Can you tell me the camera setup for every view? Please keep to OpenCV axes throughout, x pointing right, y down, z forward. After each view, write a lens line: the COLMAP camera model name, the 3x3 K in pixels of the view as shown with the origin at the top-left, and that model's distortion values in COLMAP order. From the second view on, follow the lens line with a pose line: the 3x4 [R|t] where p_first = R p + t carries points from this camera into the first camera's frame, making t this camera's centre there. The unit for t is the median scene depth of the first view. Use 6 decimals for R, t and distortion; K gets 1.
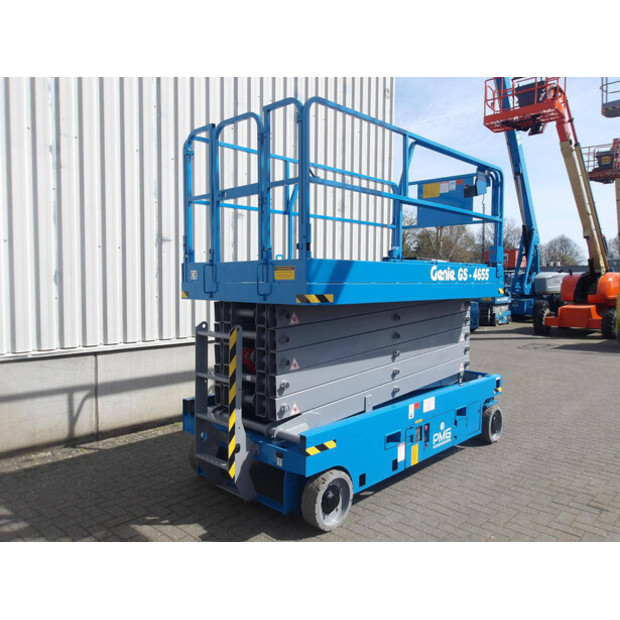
lens RADIAL K [[511.2, 0, 312.4], [0, 511.2, 306.7], [0, 0, 1]] dist [0.005331, -0.000888]
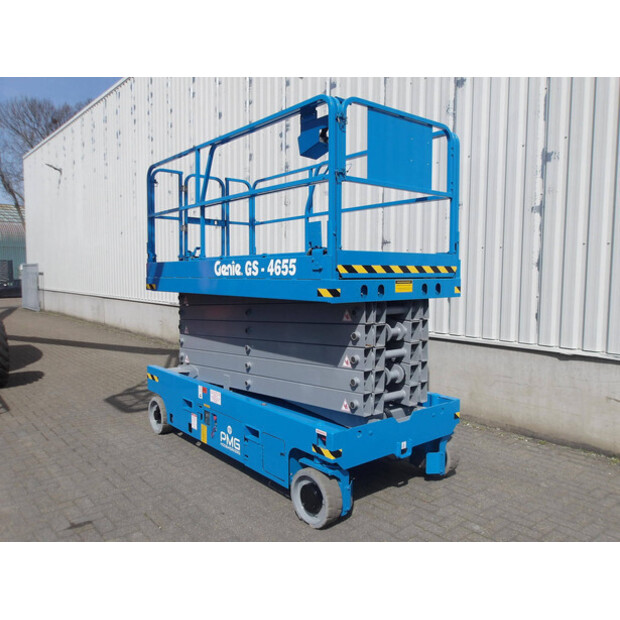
lens RADIAL K [[511.2, 0, 308.2], [0, 511.2, 308.6], [0, 0, 1]] dist [0.005331, -0.000888]
pose [[-0.135516, 0.058082, -0.989071, 1.168115], [-0.057511, 0.996136, 0.066377, -0.061612], [0.989105, 0.065878, -0.131652, 1.267416]]
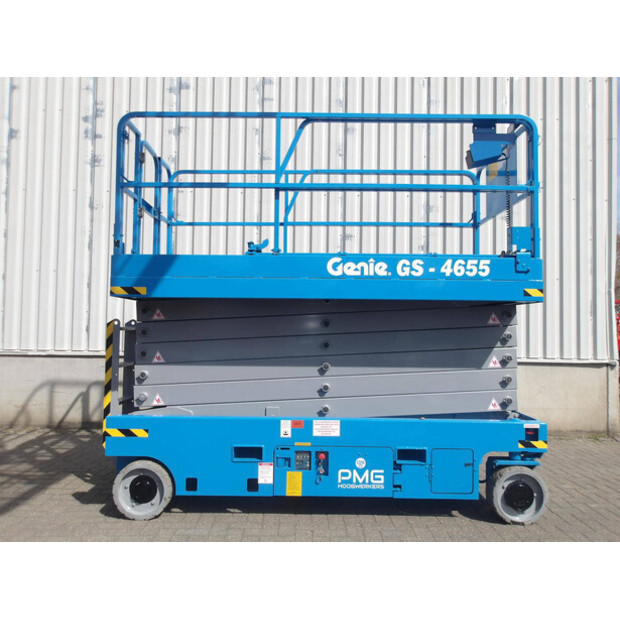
lens RADIAL K [[511.2, 0, 312.4], [0, 511.2, 307.4], [0, 0, 1]] dist [0.005331, -0.000888]
pose [[0.680471, -0.032862, -0.732037, 0.786143], [-0.045309, 0.995195, -0.086794, 0.070433], [0.731372, 0.092229, 0.675713, 0.408201]]
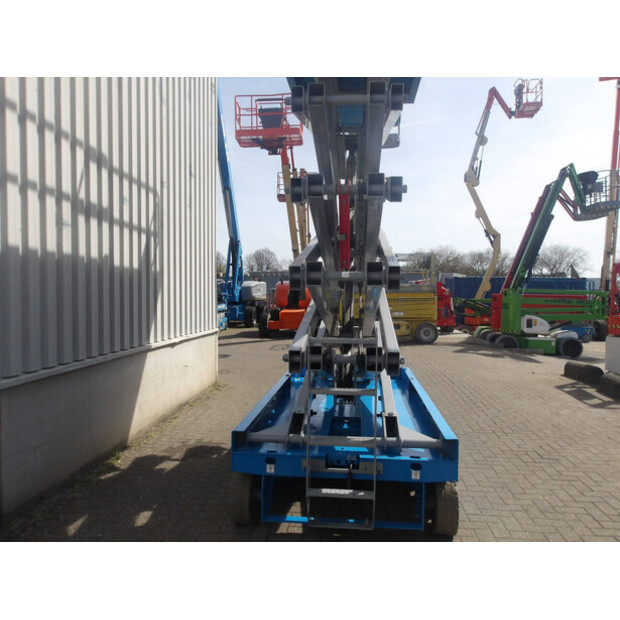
lens RADIAL K [[511.2, 0, 307.7], [0, 511.2, 308.7], [0, 0, 1]] dist [0.005331, -0.000888]
pose [[0.795902, -0.026230, 0.604857, -0.582986], [0.035902, 0.999348, -0.003903, 0.001768], [-0.604360, 0.024822, 0.796324, 0.288953]]
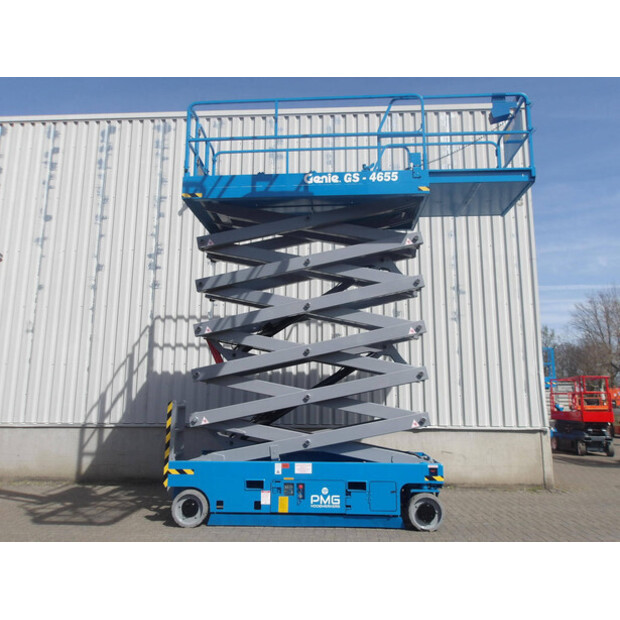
lens RADIAL K [[511.2, 0, 310.9], [0, 511.2, 308.8], [0, 0, 1]] dist [0.005331, -0.000888]
pose [[0.629873, -0.152208, -0.761638, 1.248112], [-0.037253, 0.973561, -0.225368, 0.086600], [0.775804, 0.170327, 0.607550, 0.155771]]
